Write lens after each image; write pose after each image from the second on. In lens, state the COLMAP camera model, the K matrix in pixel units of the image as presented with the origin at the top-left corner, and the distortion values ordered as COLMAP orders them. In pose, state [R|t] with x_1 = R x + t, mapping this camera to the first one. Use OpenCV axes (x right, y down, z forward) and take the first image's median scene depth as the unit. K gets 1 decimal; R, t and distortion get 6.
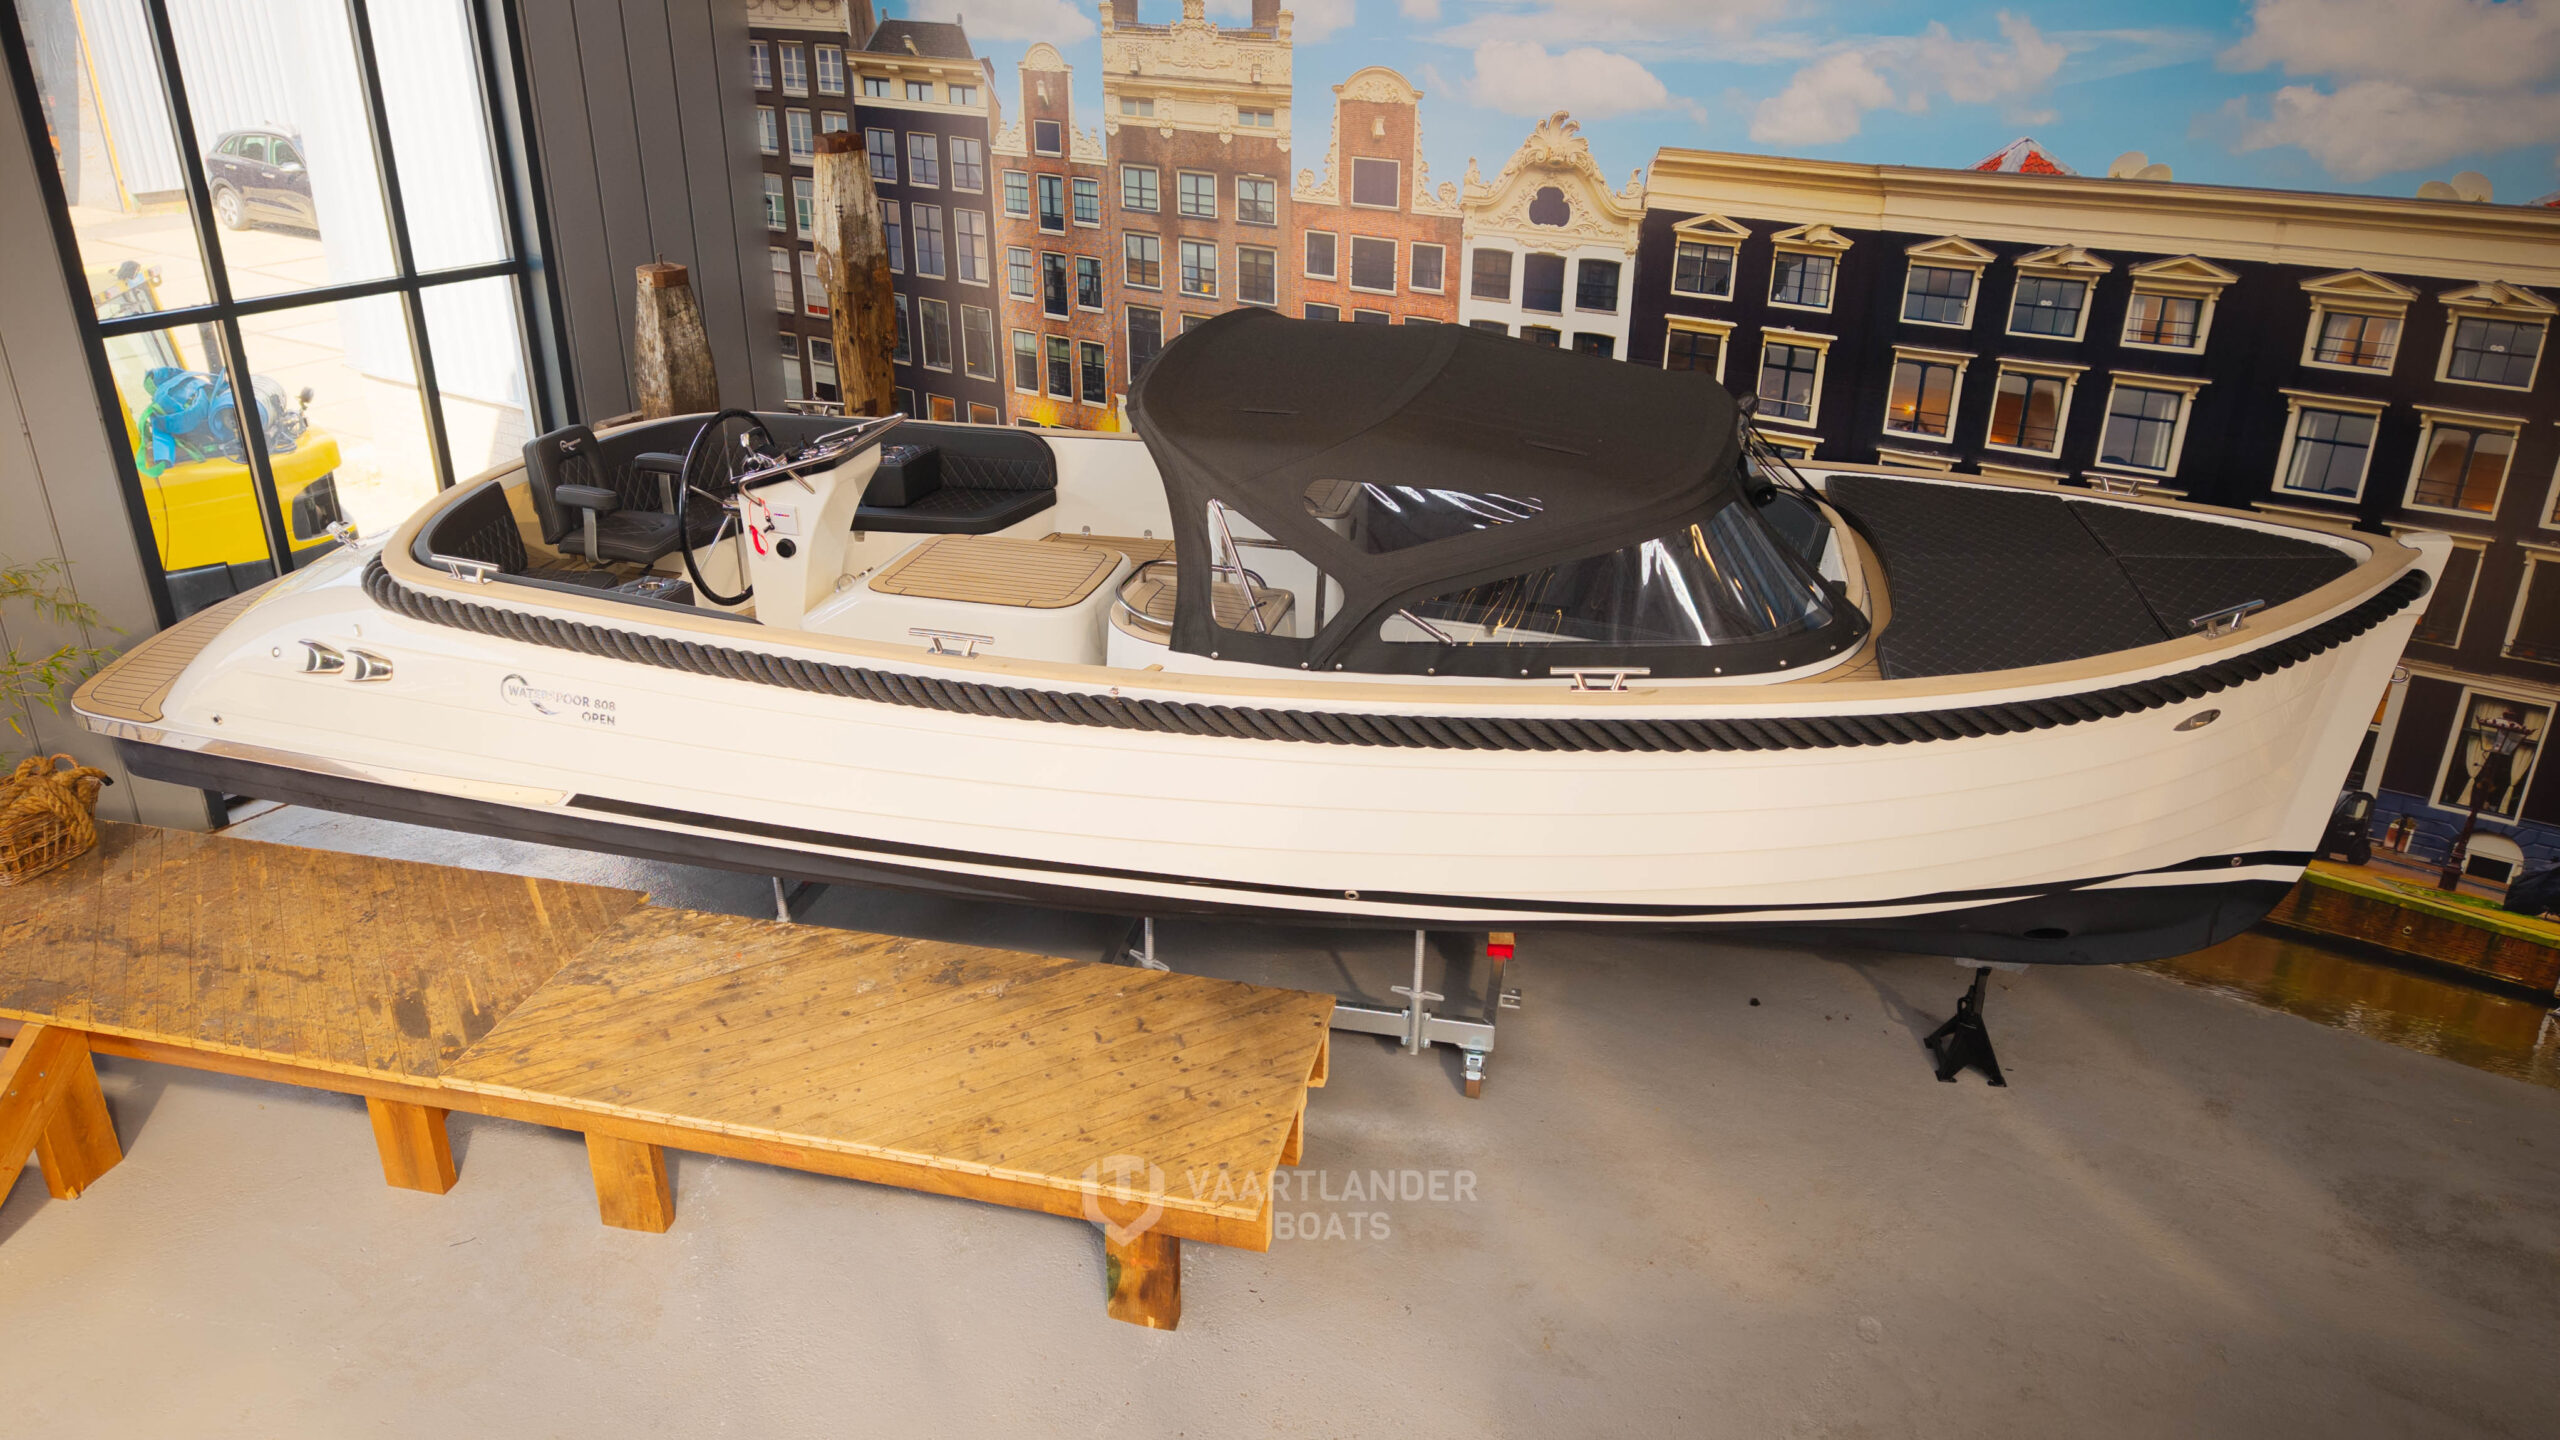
lens RADIAL K [[1719.1, 0, 1272.2], [0, 1719.1, 677.9], [0, 0, 1]] dist [0.034833, -0.035196]
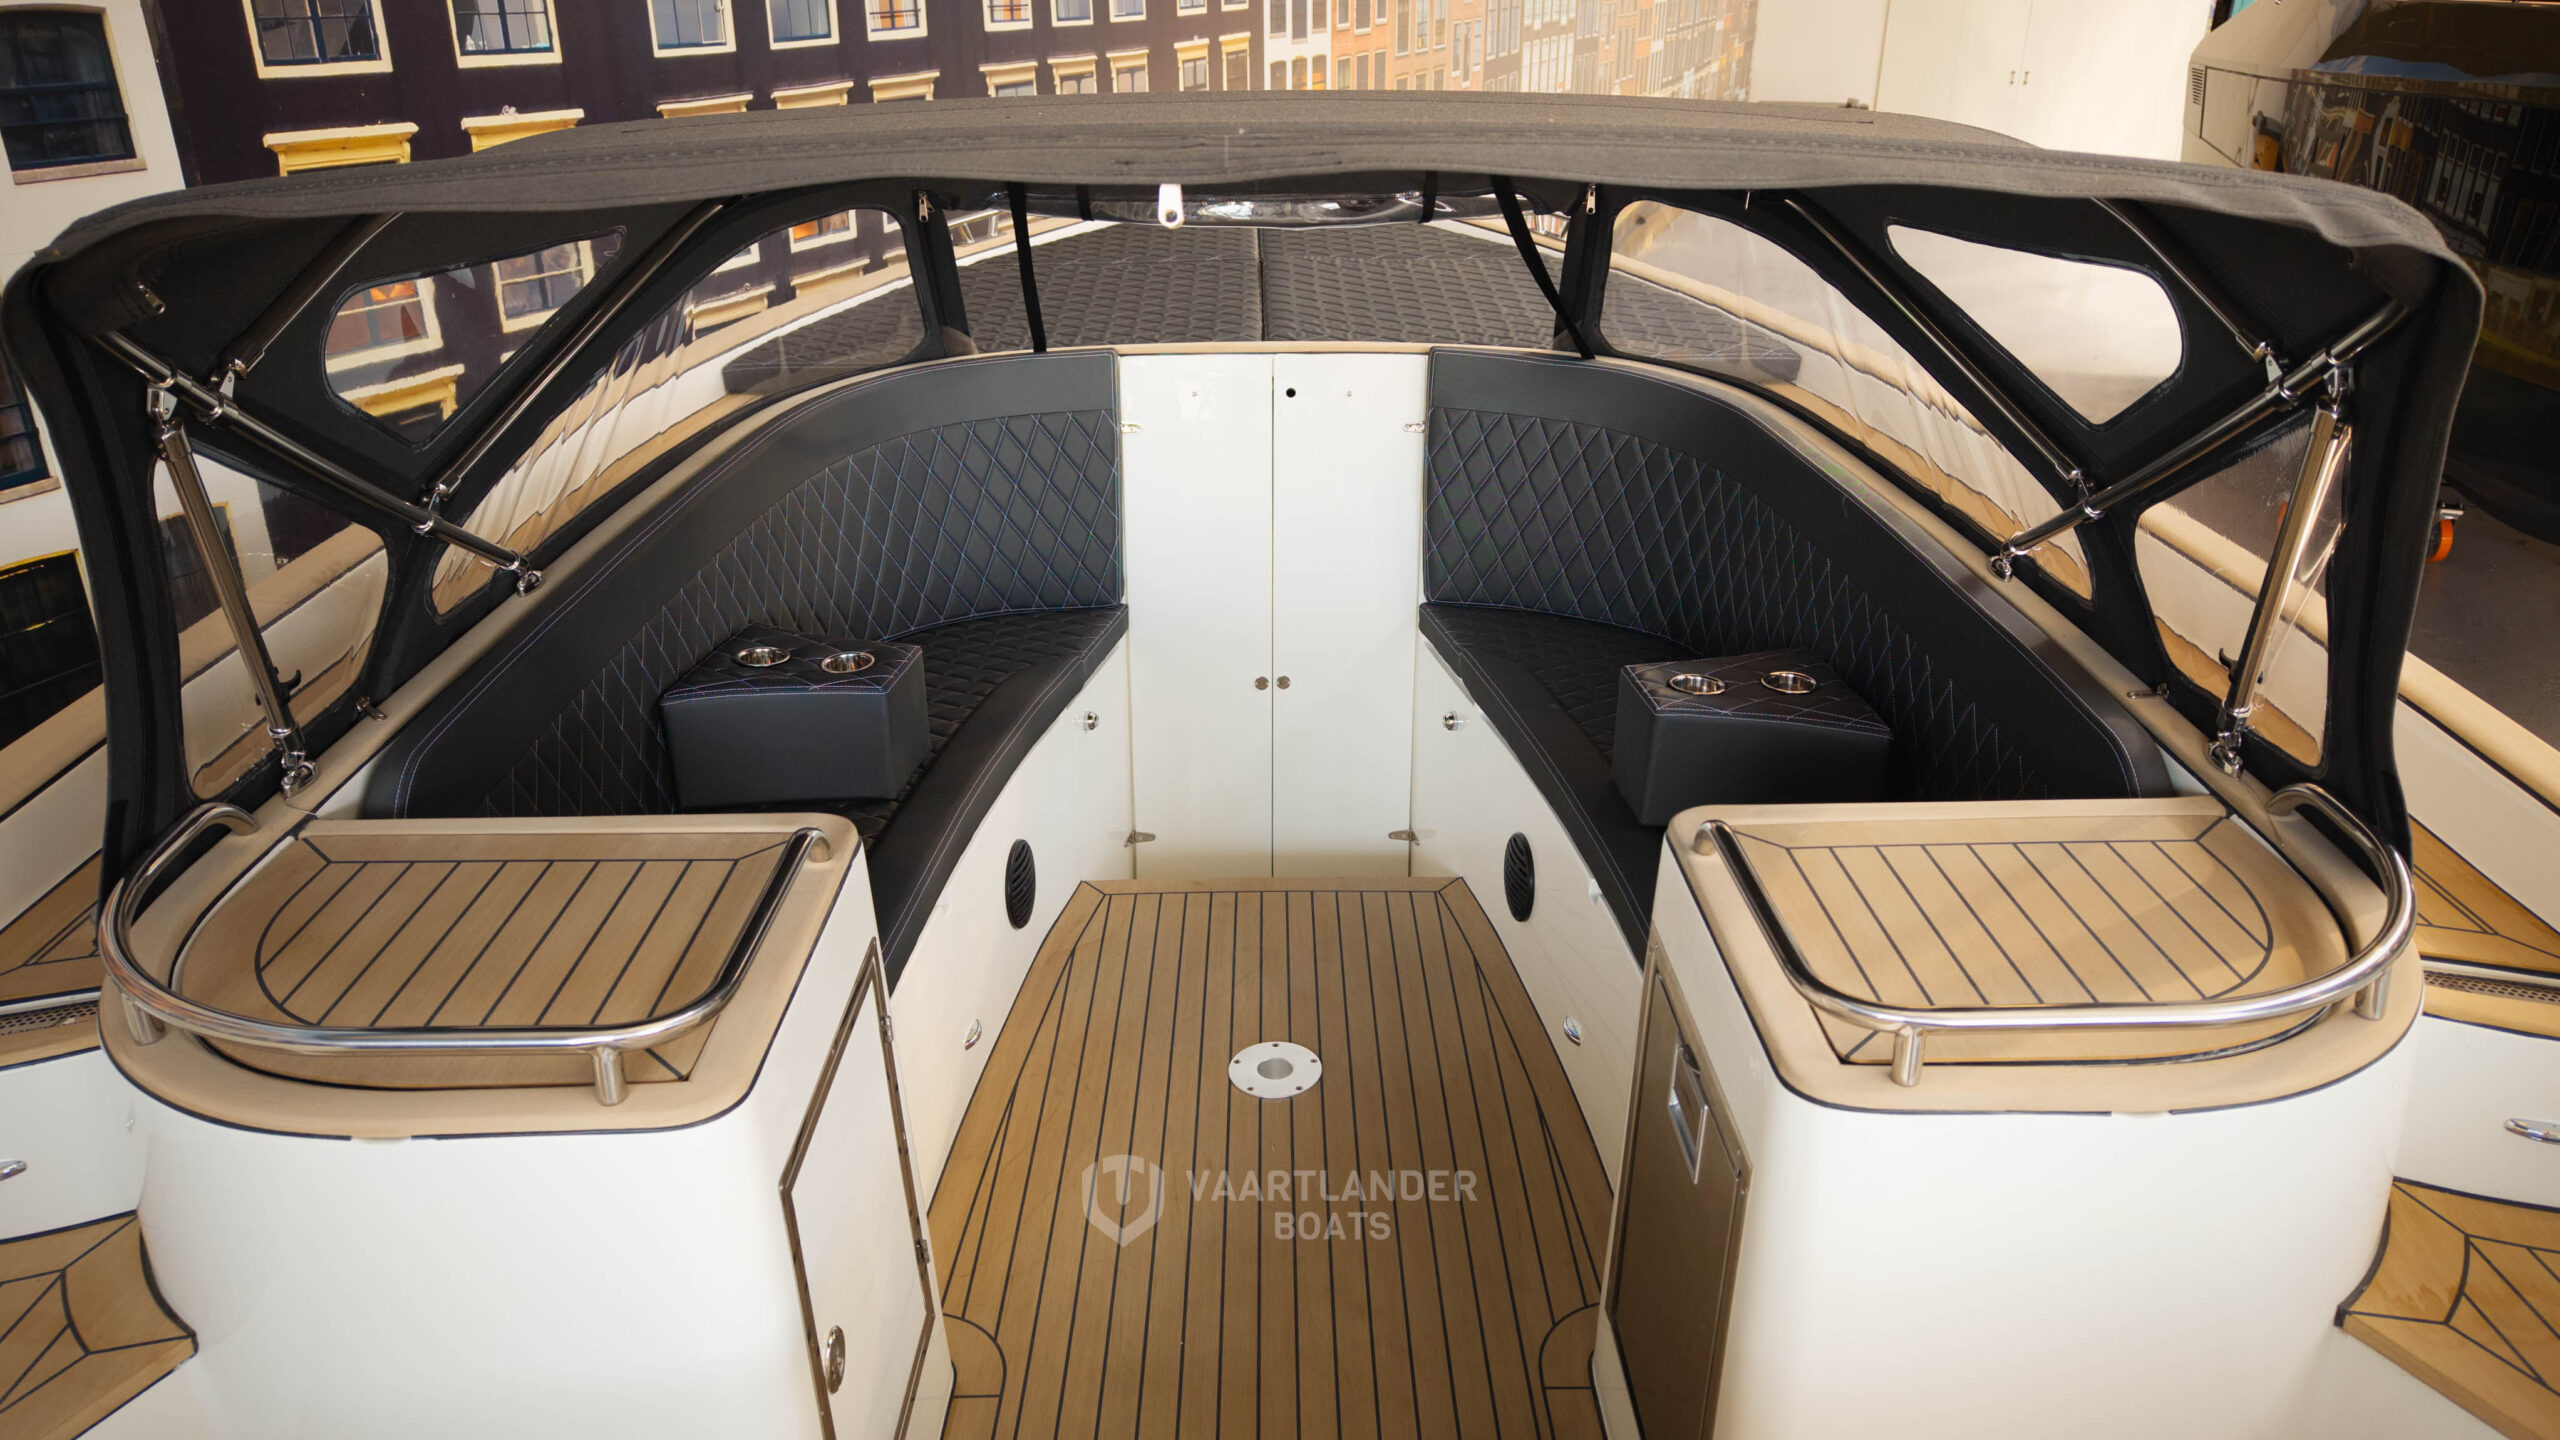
lens RADIAL K [[1719.1, 0, 1290.4], [0, 1719.1, 693.7], [0, 0, 1]] dist [0.034833, -0.035196]
pose [[-0.226204, -0.382174, 0.895977, -0.224850], [0.389867, 0.807409, 0.442825, -0.208014], [-0.892656, 0.449481, -0.033642, 0.937797]]
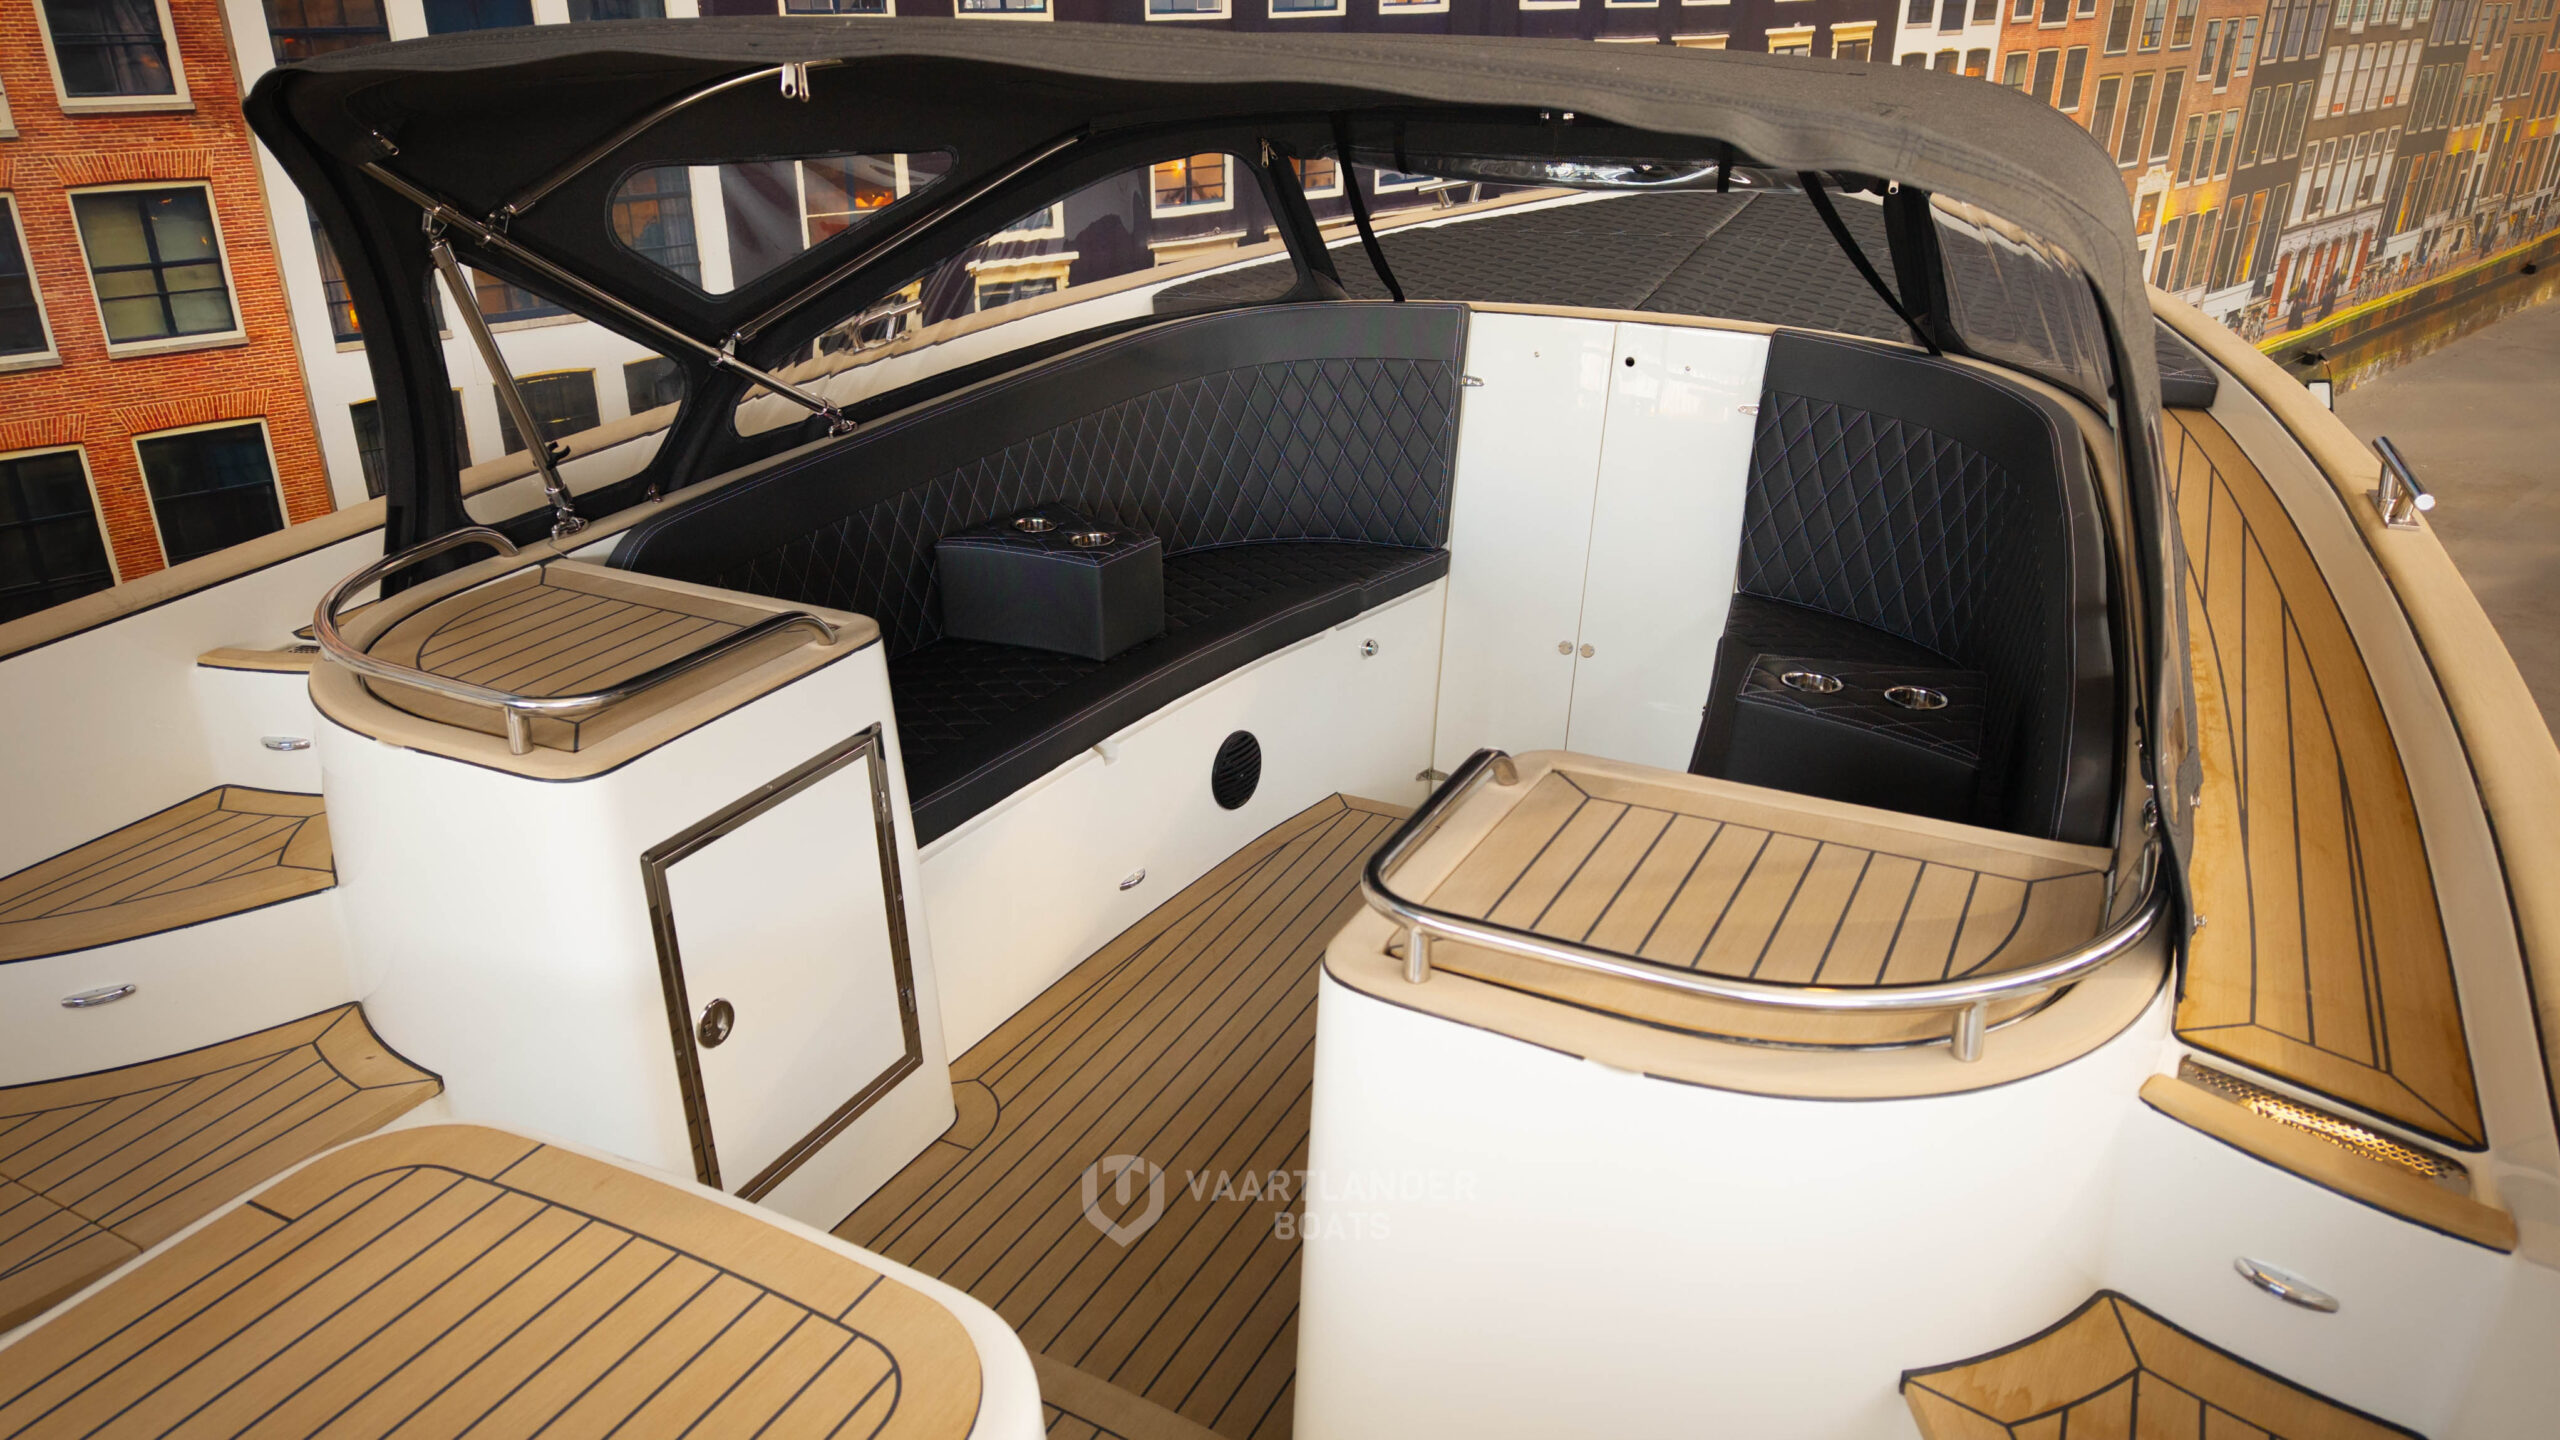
lens RADIAL K [[1719.1, 0, 1280.2], [0, 1719.1, 697.3], [0, 0, 1]] dist [0.034833, -0.035196]
pose [[0.244786, -0.379772, 0.892106, -0.254538], [0.387067, 0.881876, 0.269209, -0.142279], [-0.888965, 0.279406, 0.362868, 0.810123]]
